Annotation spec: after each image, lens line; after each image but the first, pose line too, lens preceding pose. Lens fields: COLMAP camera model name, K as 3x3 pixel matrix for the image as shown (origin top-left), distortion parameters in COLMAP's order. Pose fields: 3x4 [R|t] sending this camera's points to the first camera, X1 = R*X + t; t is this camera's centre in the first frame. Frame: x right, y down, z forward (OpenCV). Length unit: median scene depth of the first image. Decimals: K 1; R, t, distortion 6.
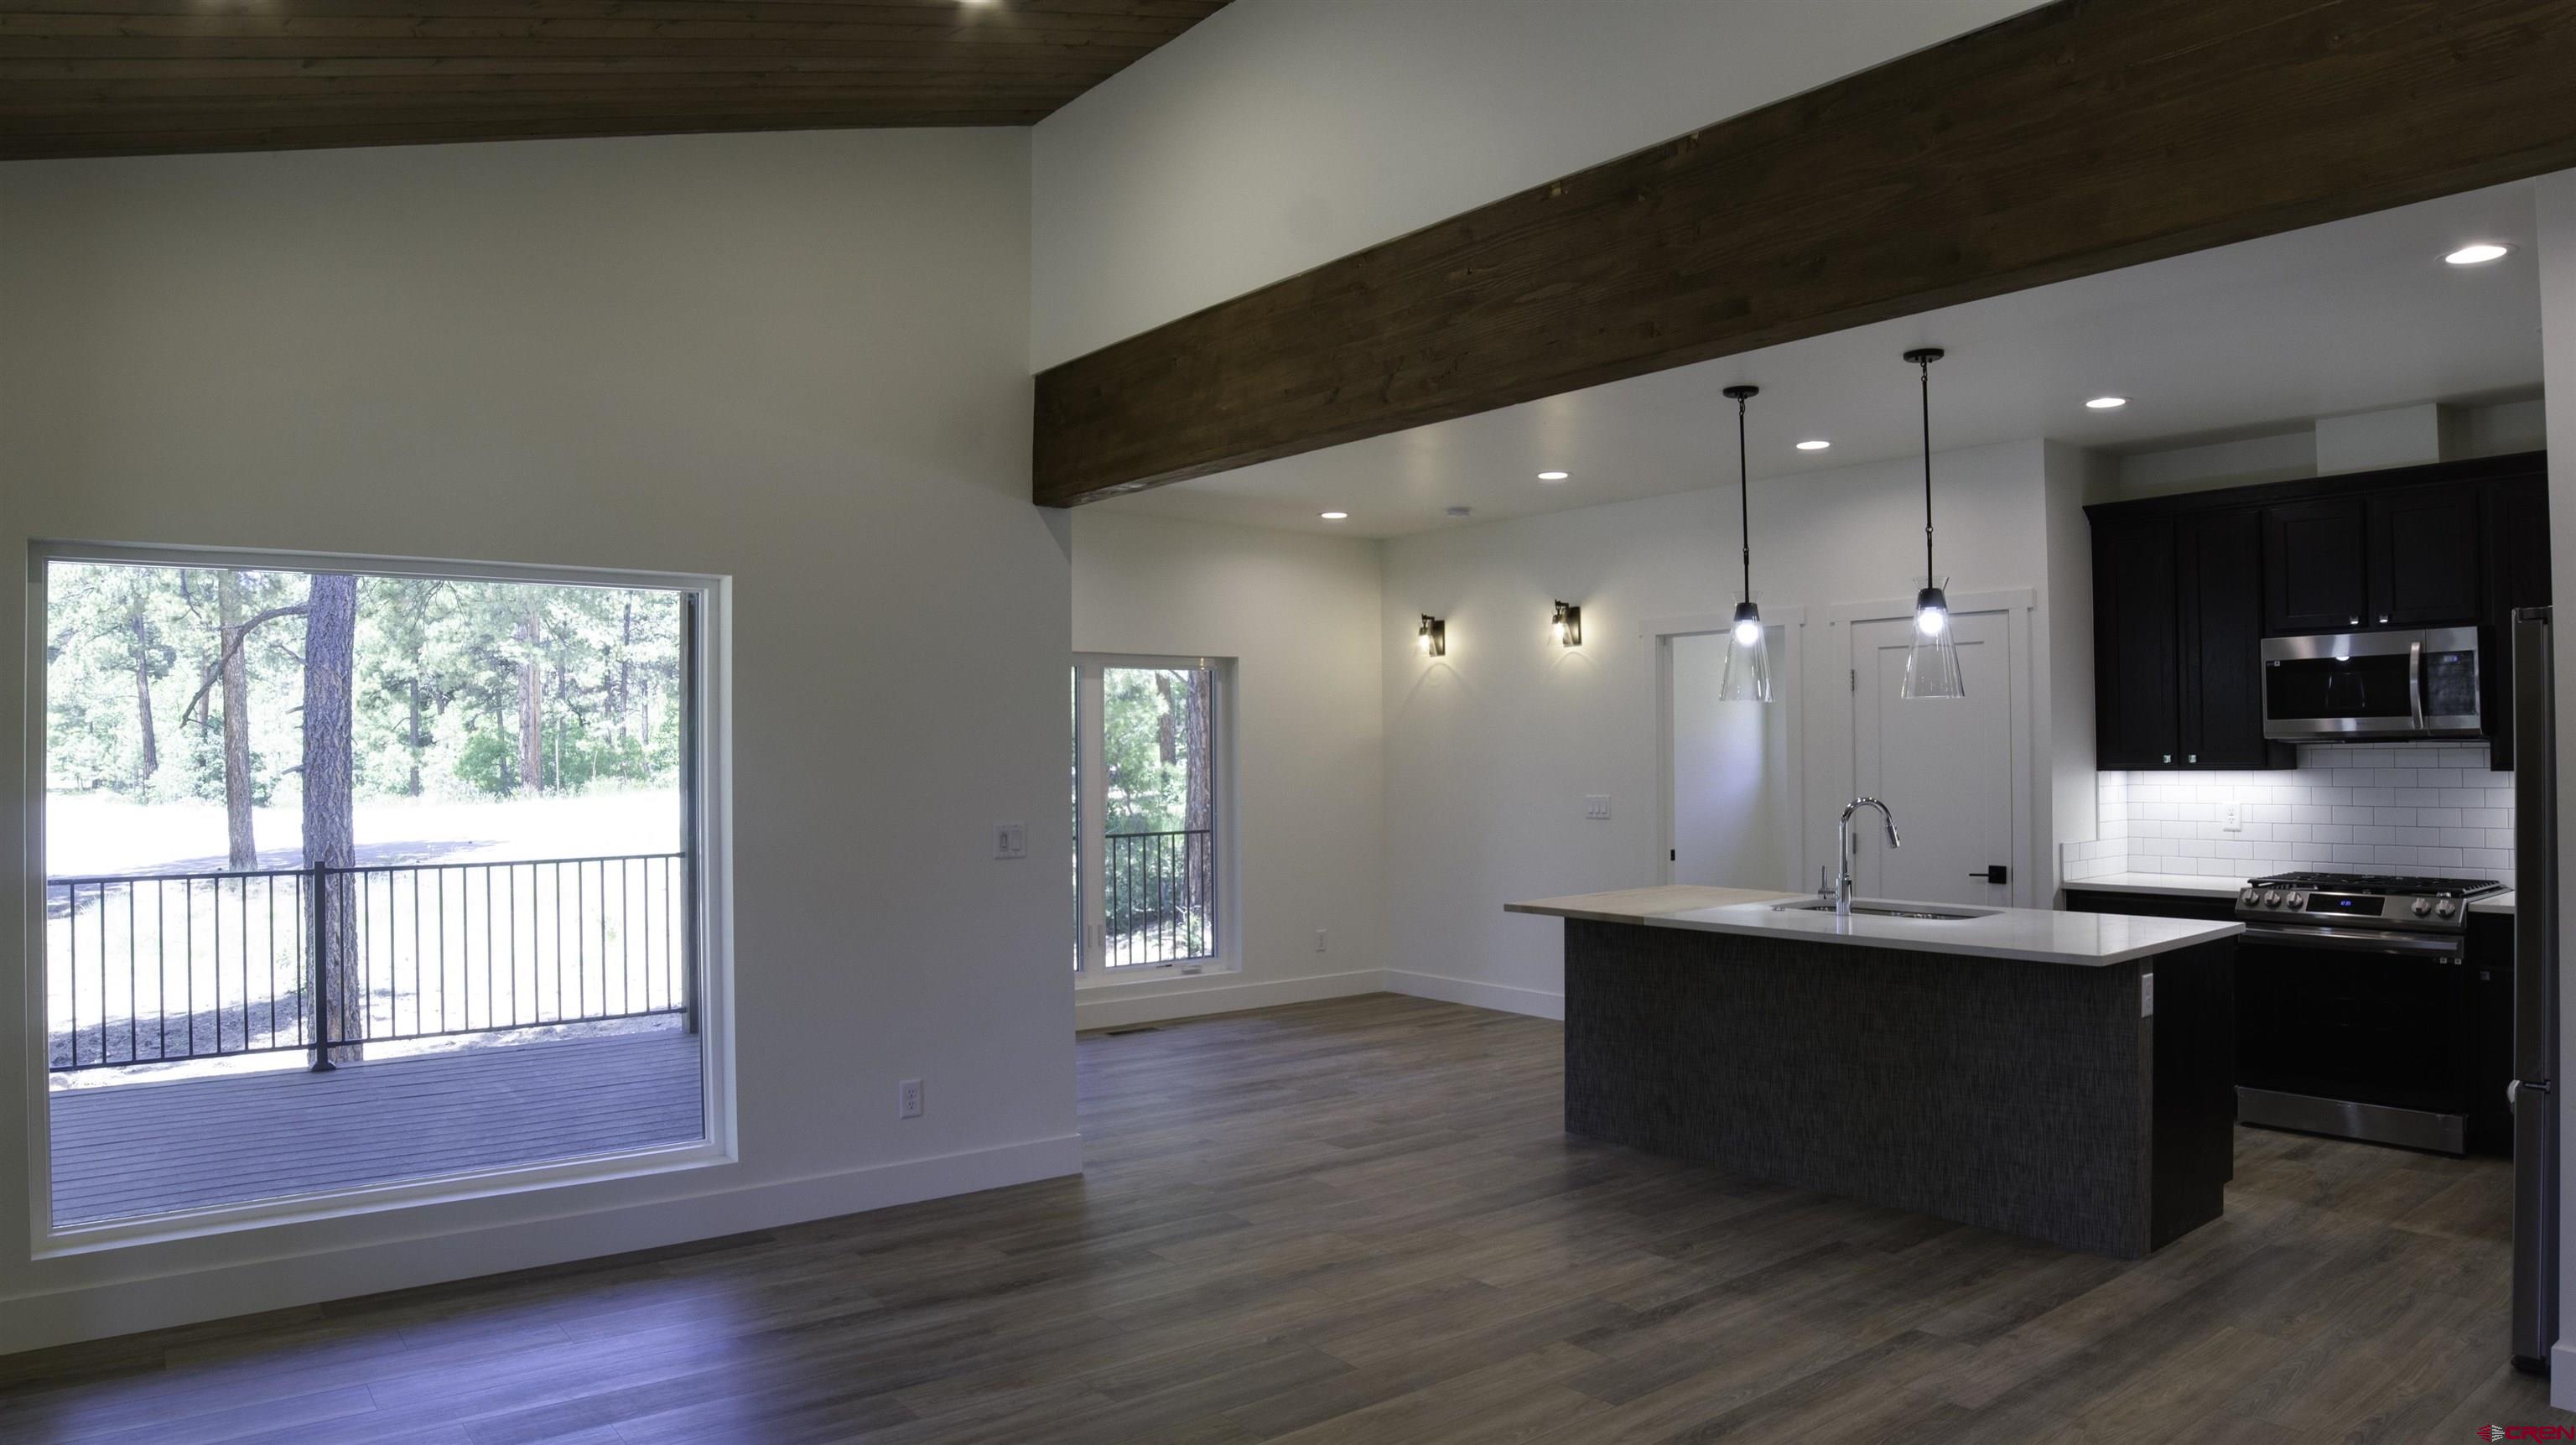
lens RADIAL K [[1595.2, 0, 1279.7], [0, 1595.2, 720.7], [0, 0, 1]] dist [-0.115834, 0.047275]
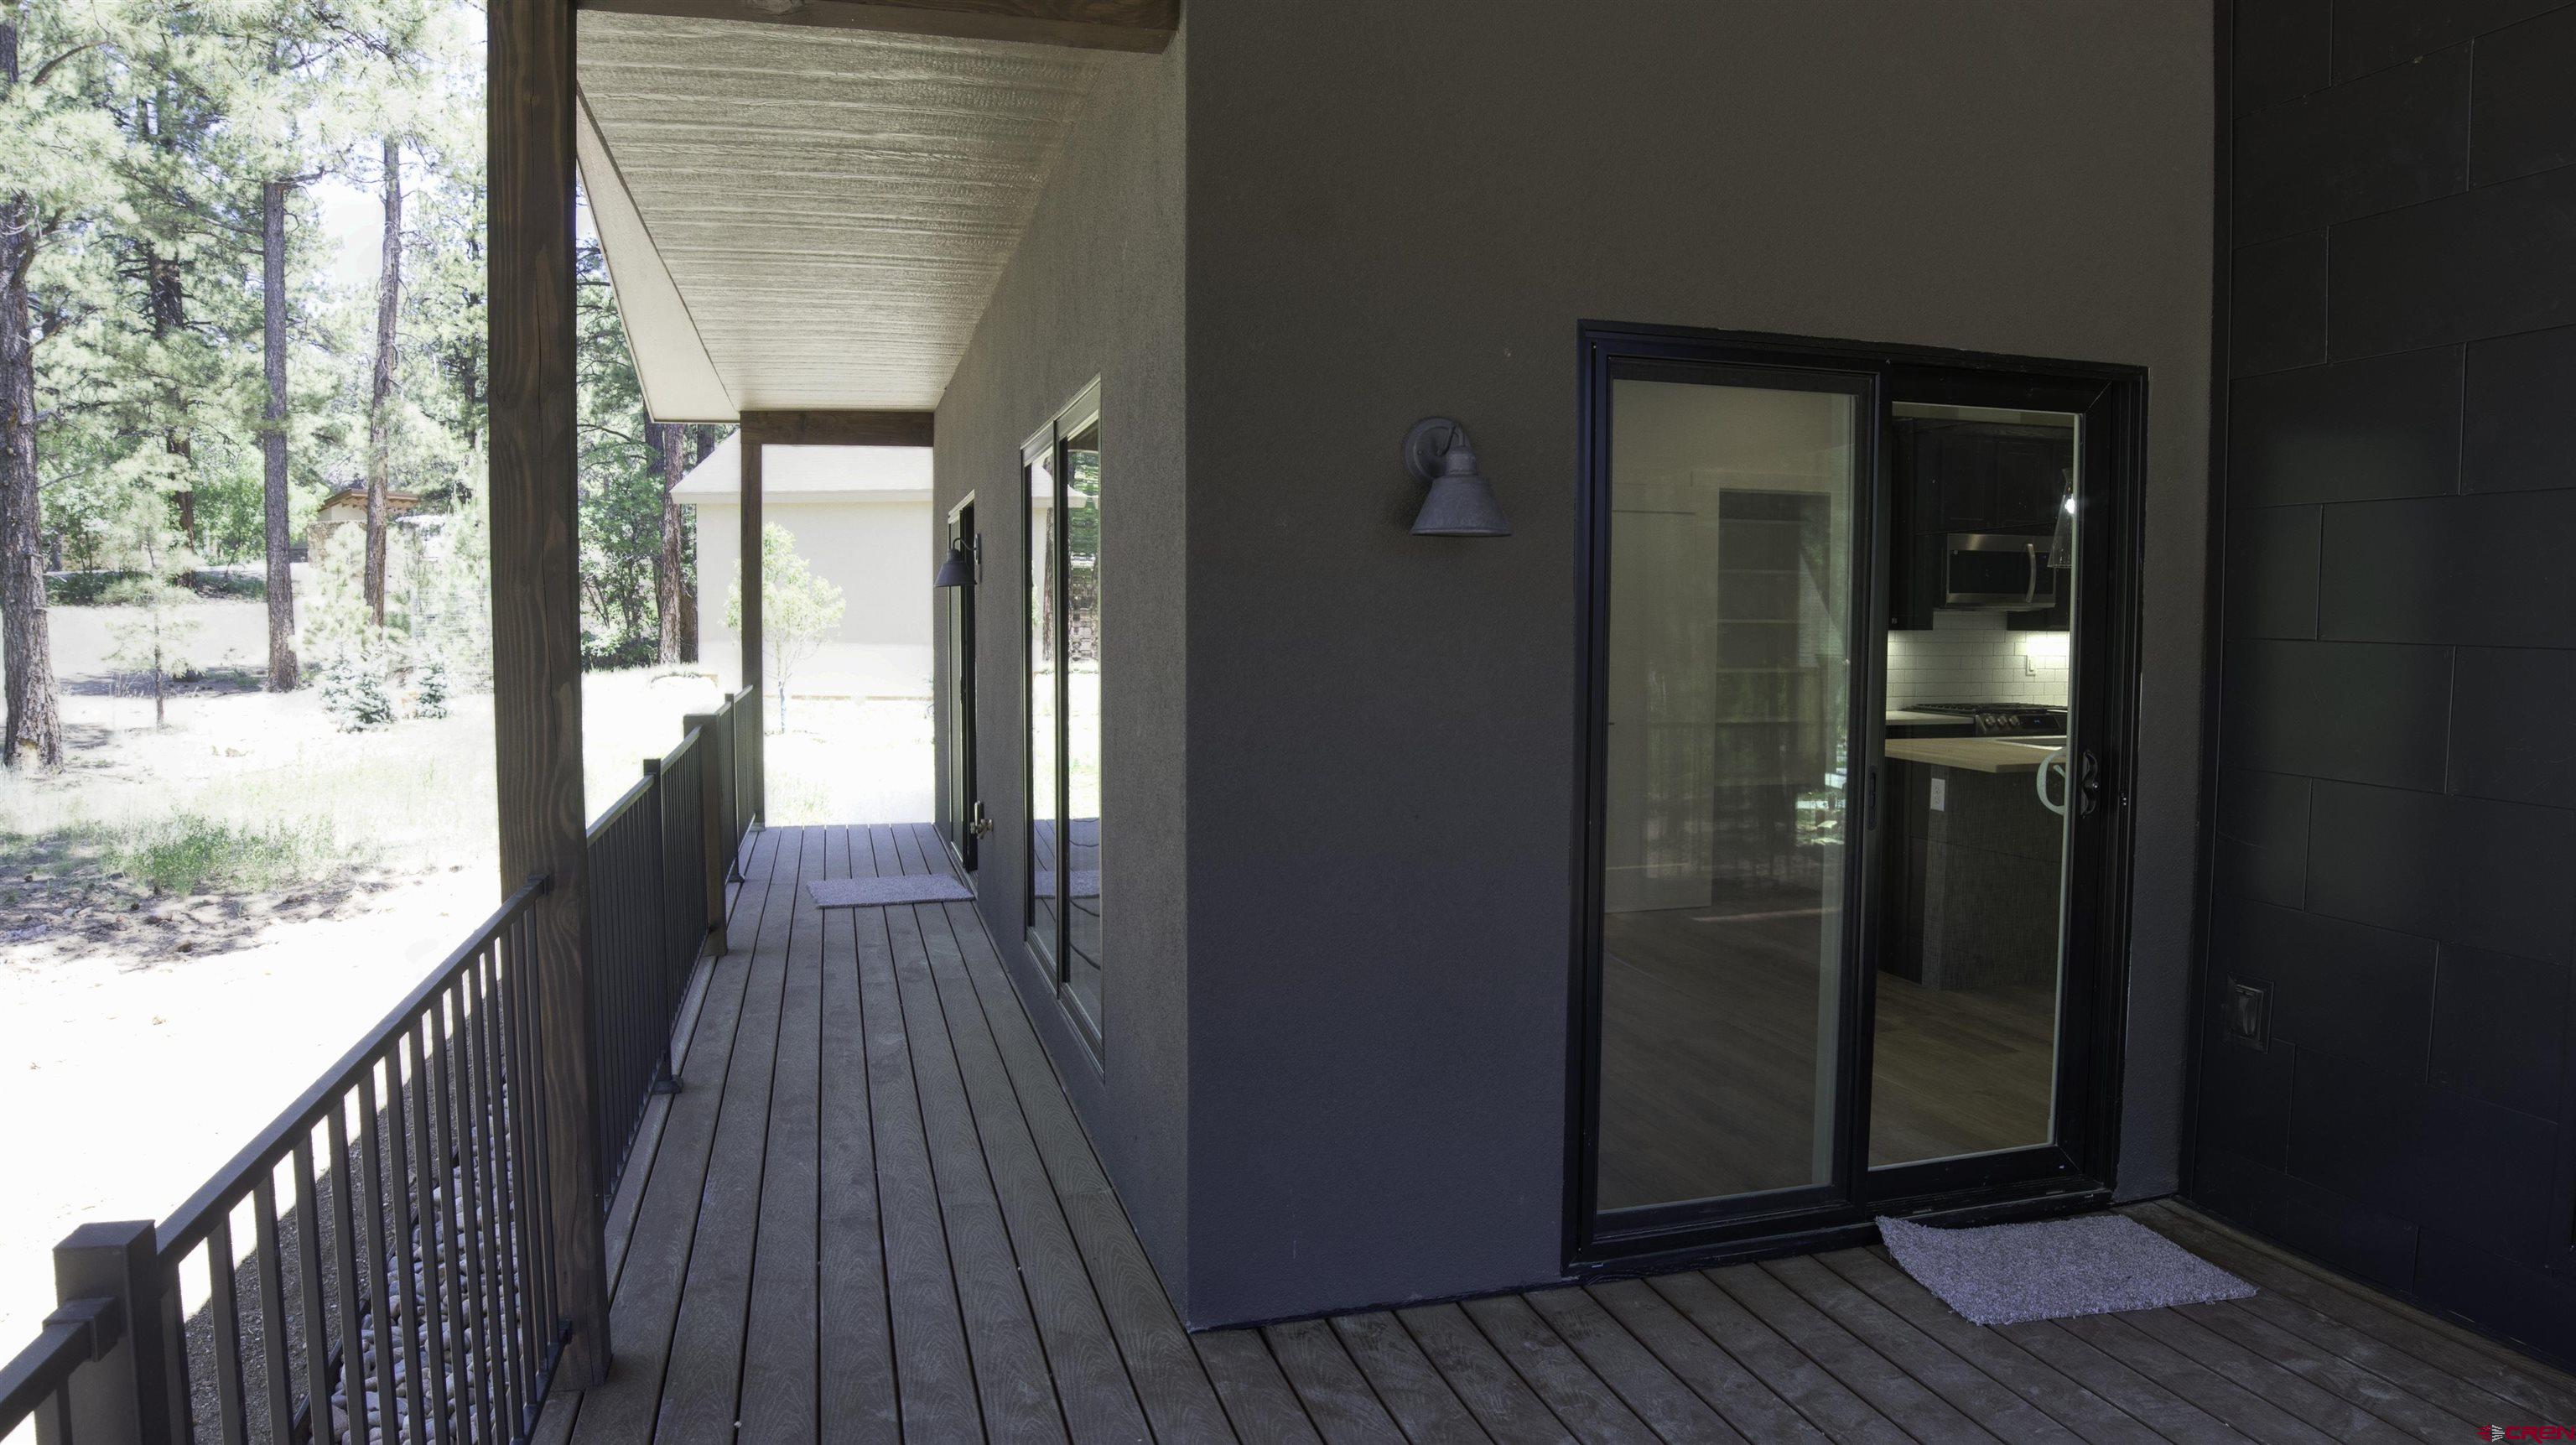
lens RADIAL K [[1595.2, 0, 1279.7], [0, 1595.2, 720.7], [0, 0, 1]] dist [-0.115834, 0.047275]
pose [[0.377978, -0.051218, 0.924397, -1.134408], [-0.024523, 0.997564, 0.065299, 0.047522], [-0.925490, -0.047351, 0.375802, 1.321044]]
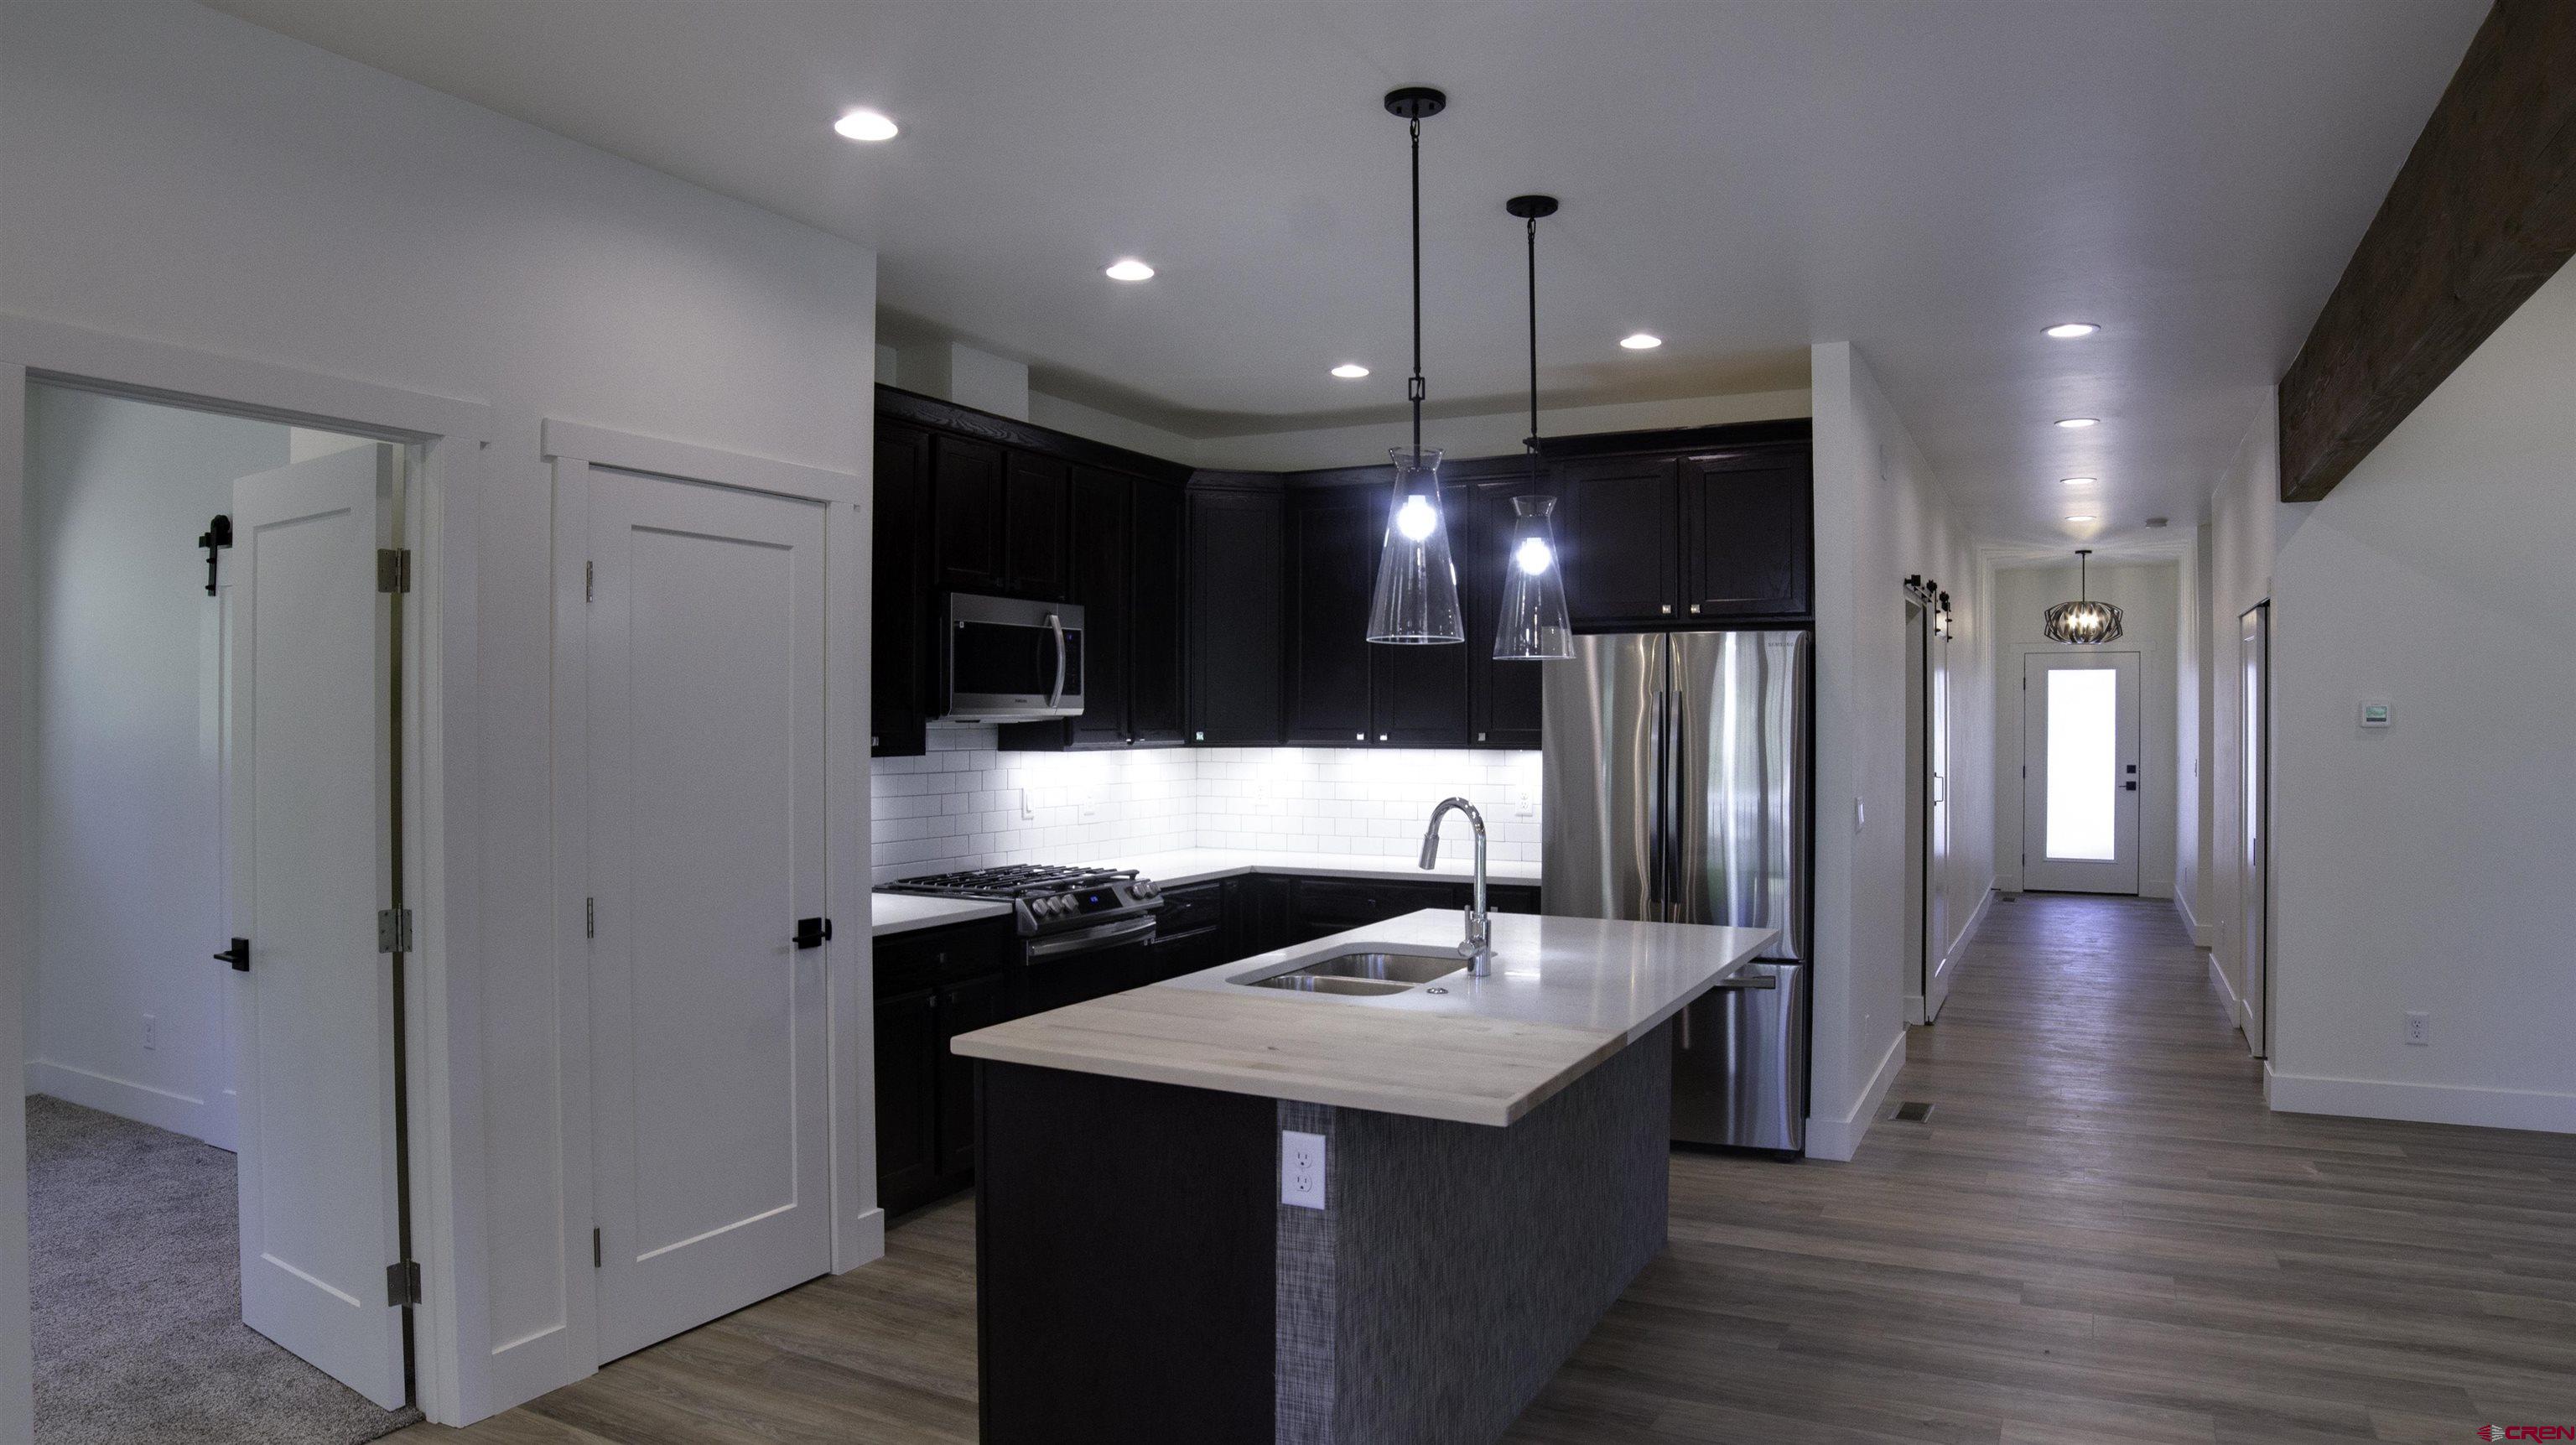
lens RADIAL K [[1595.2, 0, 1279.7], [0, 1595.2, 720.7], [0, 0, 1]] dist [-0.115834, 0.047275]
pose [[-0.410890, 0.007697, 0.911652, -0.250079], [-0.015102, 0.999770, -0.015247, 0.031717], [-0.911560, -0.020033, -0.410680, 1.533915]]
